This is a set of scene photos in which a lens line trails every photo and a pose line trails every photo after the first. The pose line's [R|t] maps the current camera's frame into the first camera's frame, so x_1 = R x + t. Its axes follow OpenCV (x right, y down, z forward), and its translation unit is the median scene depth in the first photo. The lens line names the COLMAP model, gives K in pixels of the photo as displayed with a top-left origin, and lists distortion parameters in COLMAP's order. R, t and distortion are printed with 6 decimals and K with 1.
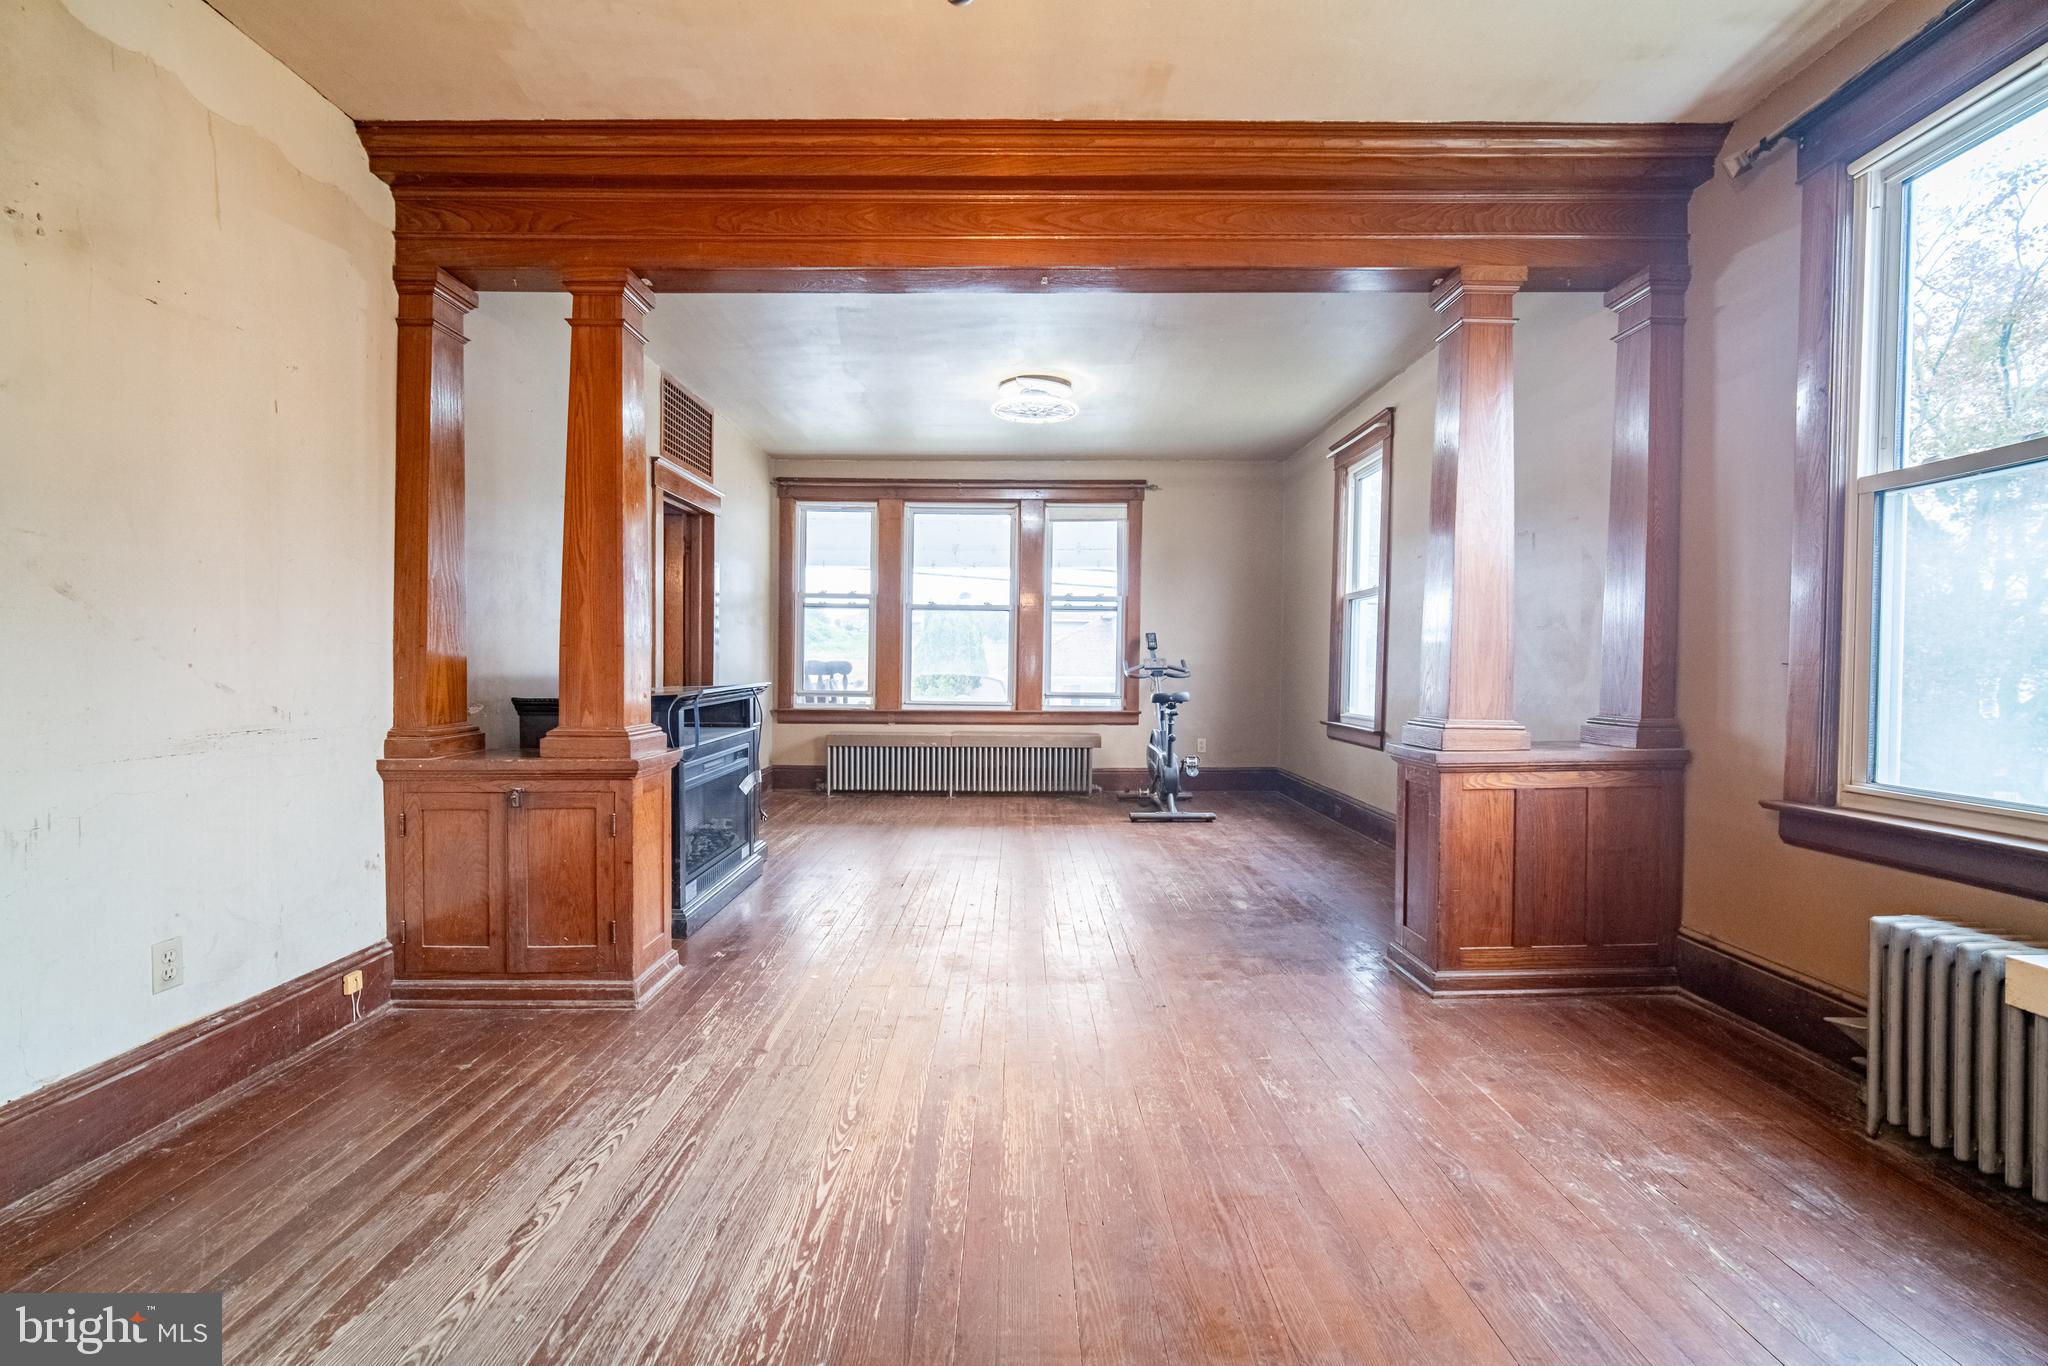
lens RADIAL K [[919.1, 0, 1018.8], [0, 919.1, 677.4], [0, 0, 1]] dist [-0.013403, 0.002135]
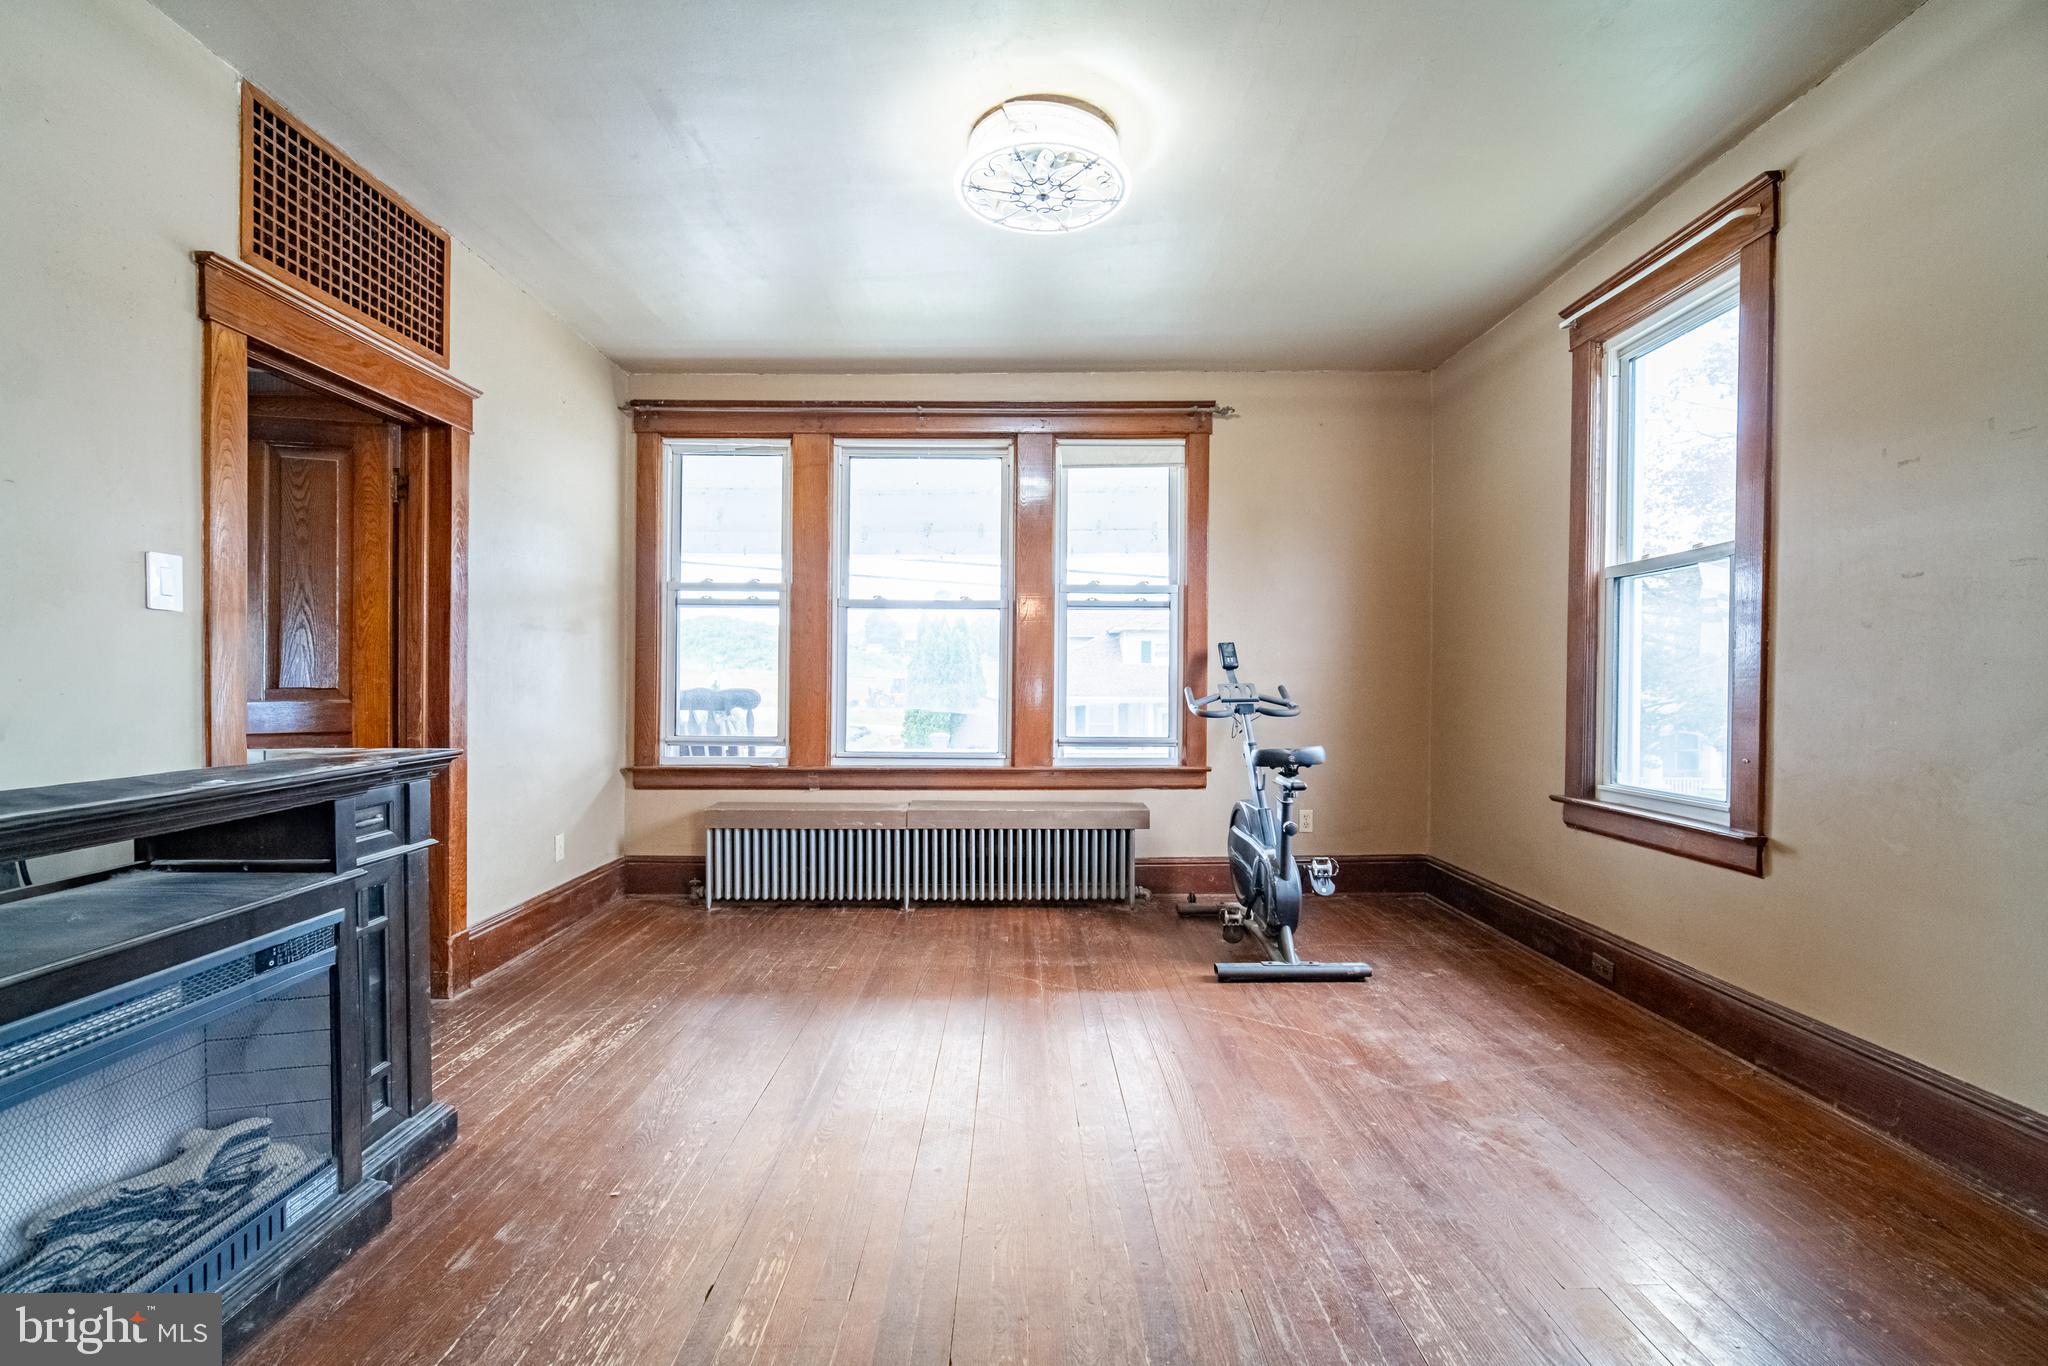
lens RADIAL K [[919.1, 0, 1030.0], [0, 919.1, 685.3], [0, 0, 1]] dist [-0.013403, 0.002135]
pose [[0.999914, -0.005210, 0.012022, 0.002392], [0.005336, 0.999931, -0.010425, -0.013276], [-0.011967, 0.010489, 0.999873, 0.369682]]
